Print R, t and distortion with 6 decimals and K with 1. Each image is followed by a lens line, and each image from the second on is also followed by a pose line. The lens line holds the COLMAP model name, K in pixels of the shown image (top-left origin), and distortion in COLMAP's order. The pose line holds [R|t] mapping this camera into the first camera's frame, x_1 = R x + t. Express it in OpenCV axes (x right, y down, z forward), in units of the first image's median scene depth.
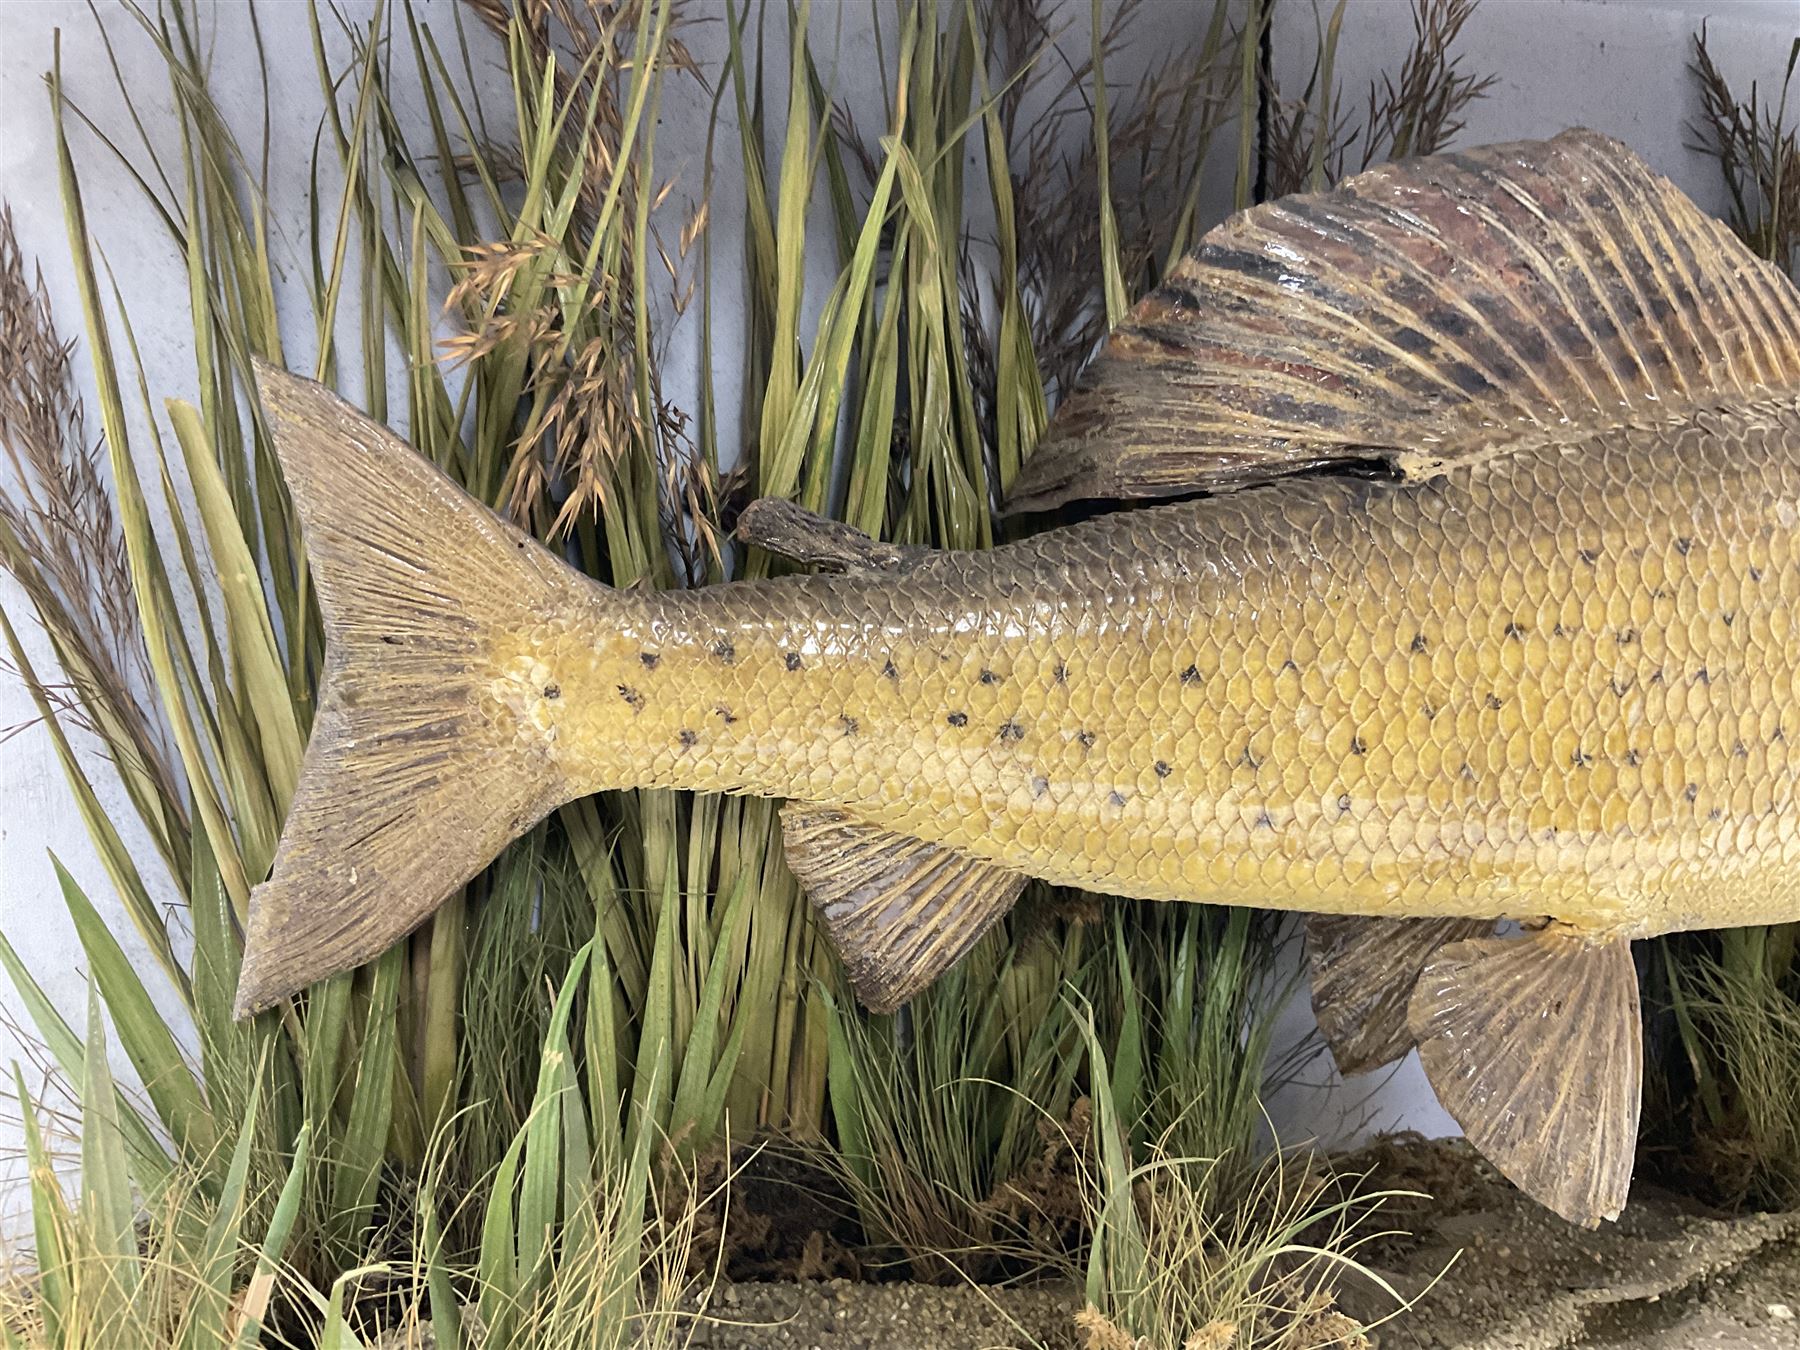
lens RADIAL K [[1504.6, 0, 899.0], [0, 1504.6, 667.5], [0, 0, 1]] dist [0.107176, -0.257565]
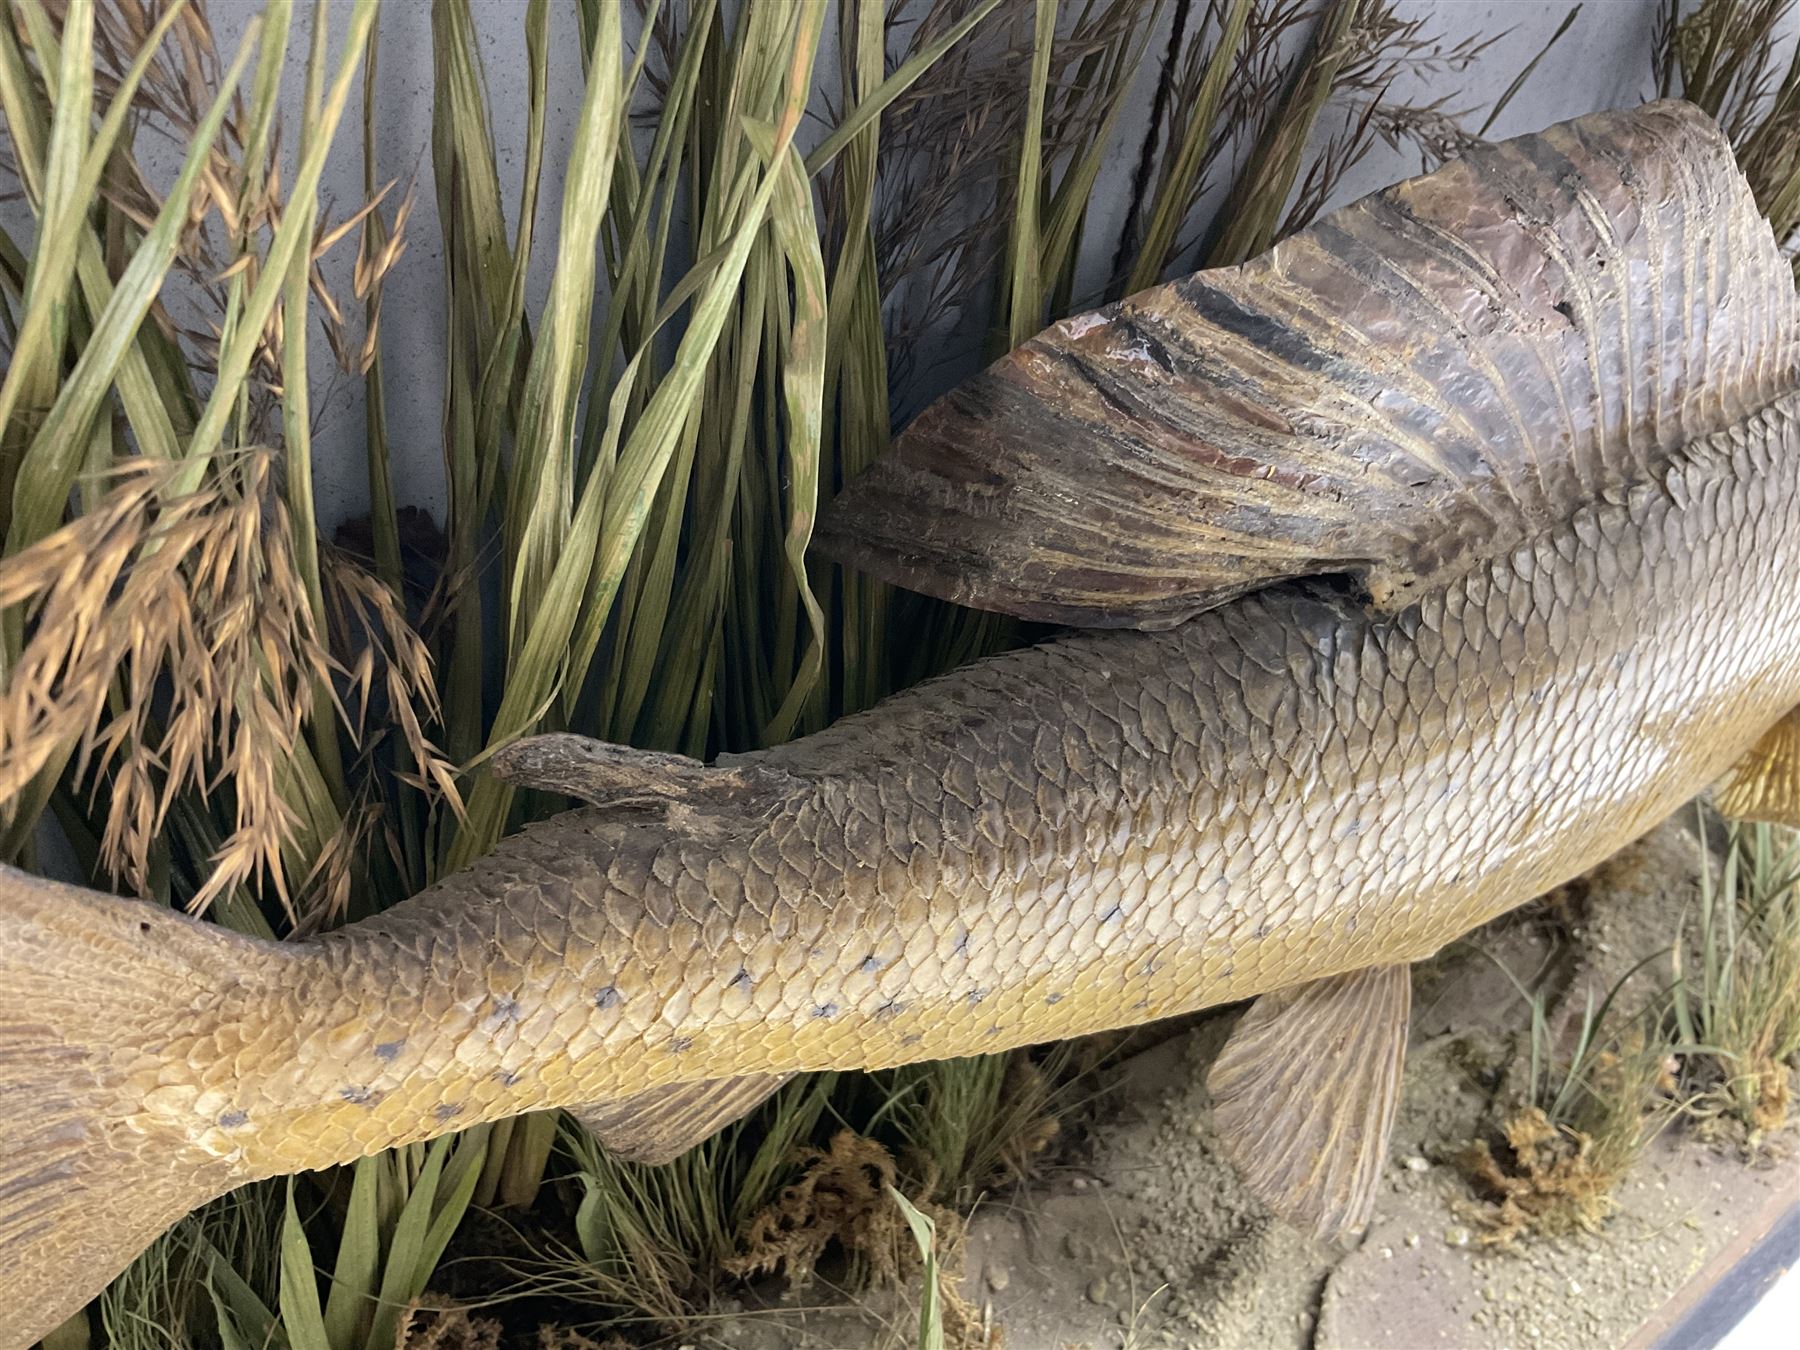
lens RADIAL K [[1504.6, 0, 899.0], [0, 1504.6, 667.5], [0, 0, 1]] dist [0.107176, -0.257565]
pose [[0.933849, -0.072238, 0.350298, -0.162279], [-0.111735, 0.871454, 0.477580, -0.436644], [-0.339768, -0.485128, 0.805735, 0.443248]]
